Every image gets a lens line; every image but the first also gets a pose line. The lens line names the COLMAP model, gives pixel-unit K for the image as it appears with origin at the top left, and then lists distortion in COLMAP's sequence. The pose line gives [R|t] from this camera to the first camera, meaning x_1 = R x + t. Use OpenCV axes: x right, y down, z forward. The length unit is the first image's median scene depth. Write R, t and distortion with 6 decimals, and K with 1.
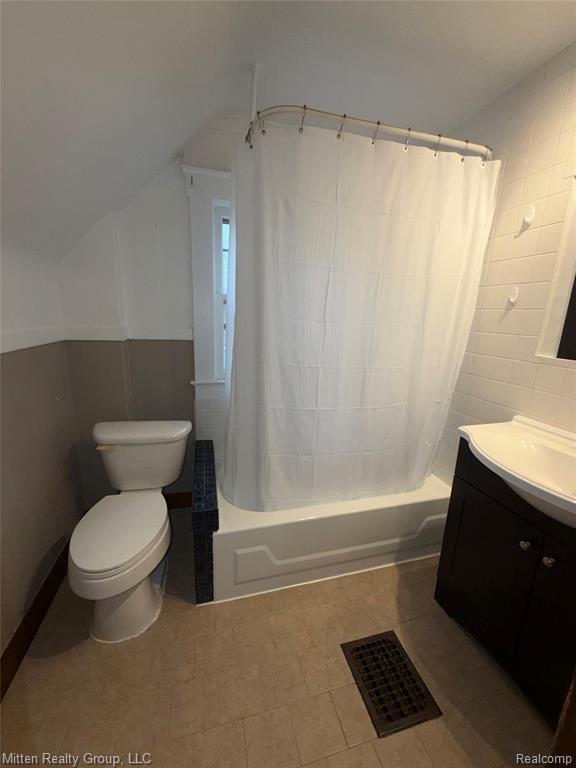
lens RADIAL K [[307.6, 0, 287.8], [0, 307.6, 381.4], [0, 0, 1]] dist [-0.000122, 0.000655]
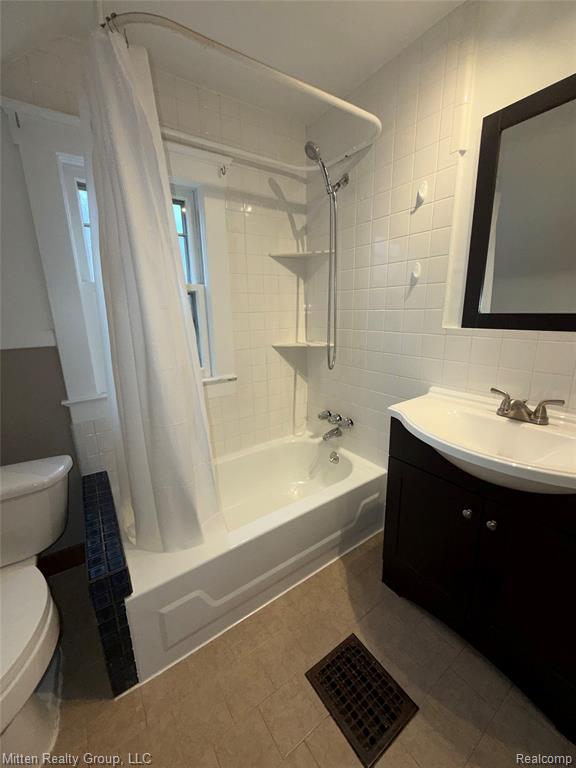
lens RADIAL K [[307.6, 0, 287.8], [0, 307.6, 381.4], [0, 0, 1]] dist [-0.000122, 0.000655]
pose [[0.941607, -0.133300, 0.309203, -0.030423], [0.127930, 0.991067, 0.037677, -0.008823], [-0.311463, 0.004080, 0.950250, 0.161626]]
